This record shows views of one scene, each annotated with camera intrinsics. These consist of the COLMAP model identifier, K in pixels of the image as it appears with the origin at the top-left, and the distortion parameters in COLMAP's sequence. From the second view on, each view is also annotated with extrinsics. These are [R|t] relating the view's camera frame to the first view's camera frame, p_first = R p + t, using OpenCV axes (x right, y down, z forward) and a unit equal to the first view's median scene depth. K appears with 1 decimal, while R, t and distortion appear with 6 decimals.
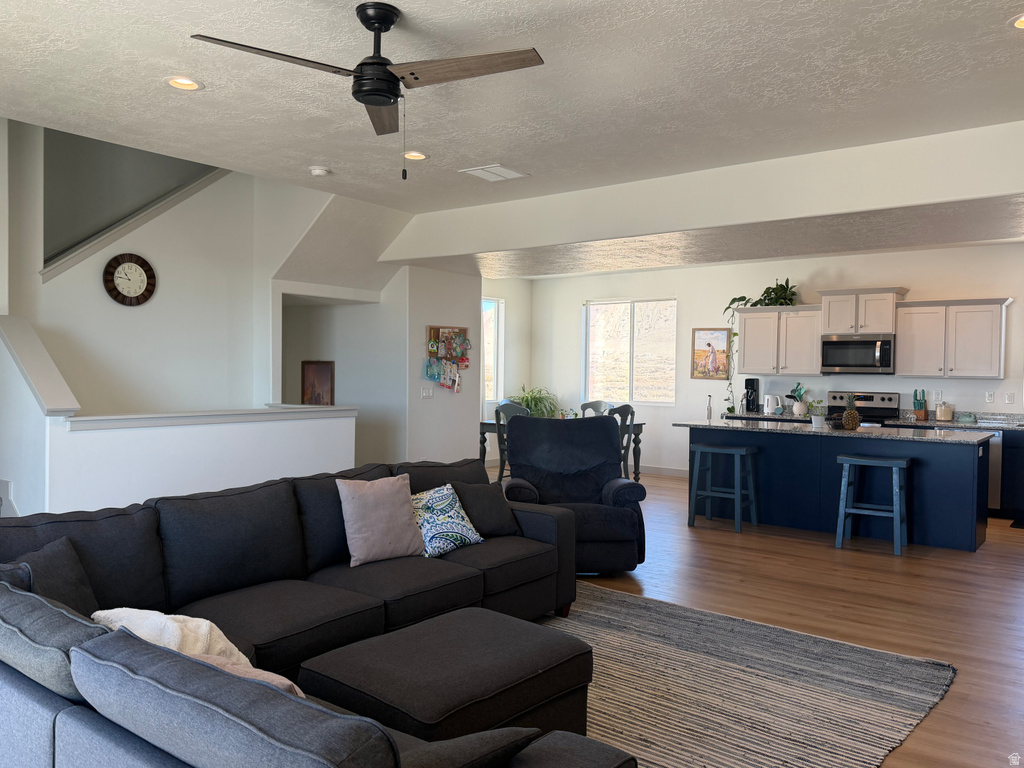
lens RADIAL K [[786.4, 0, 505.7], [0, 786.4, 390.3], [0, 0, 1]] dist [0.123401, -0.201282]
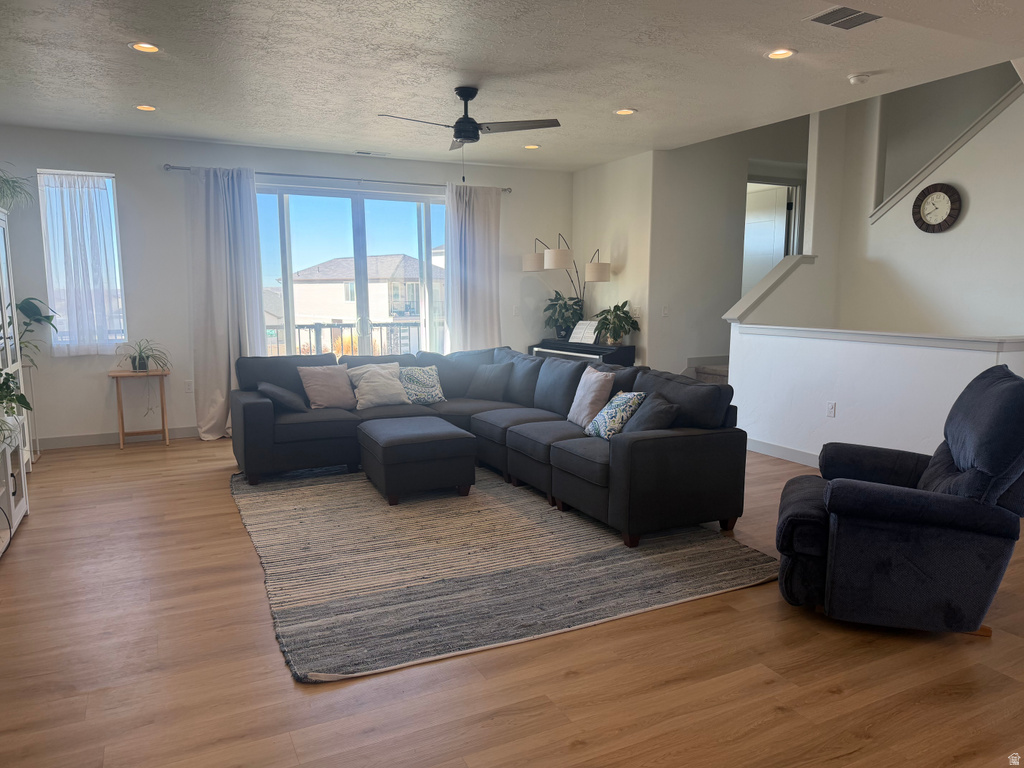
lens RADIAL K [[718.9, 0, 512.8], [0, 718.9, 398.0], [0, 0, 1]] dist [-0.005391, -0.002922]
pose [[-0.420097, 0.120599, -0.899430, 0.664068], [-0.027181, 0.989013, 0.145306, -0.010920], [0.907072, 0.085490, -0.412204, 0.903522]]
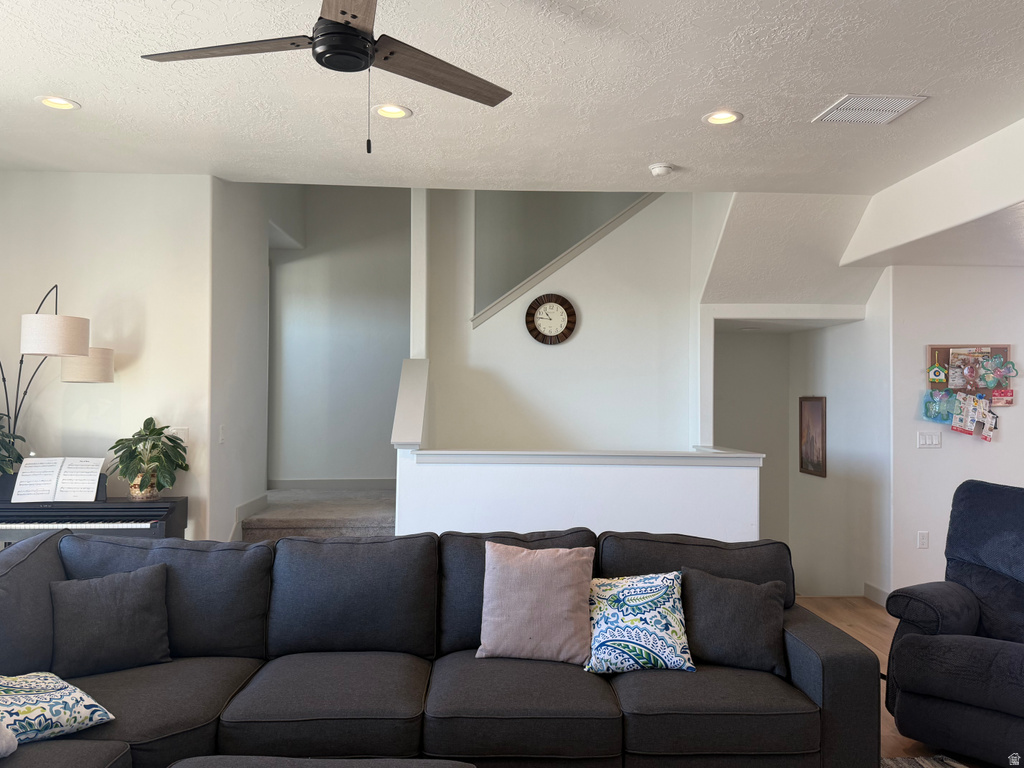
lens RADIAL K [[786.4, 0, 505.7], [0, 786.4, 390.3], [0, 0, 1]] dist [0.123401, -0.201282]
pose [[0.638864, -0.015834, -0.769157, 0.268466], [-0.021448, 0.999033, -0.038381, -0.007248], [0.769021, 0.041017, 0.637907, 0.315824]]
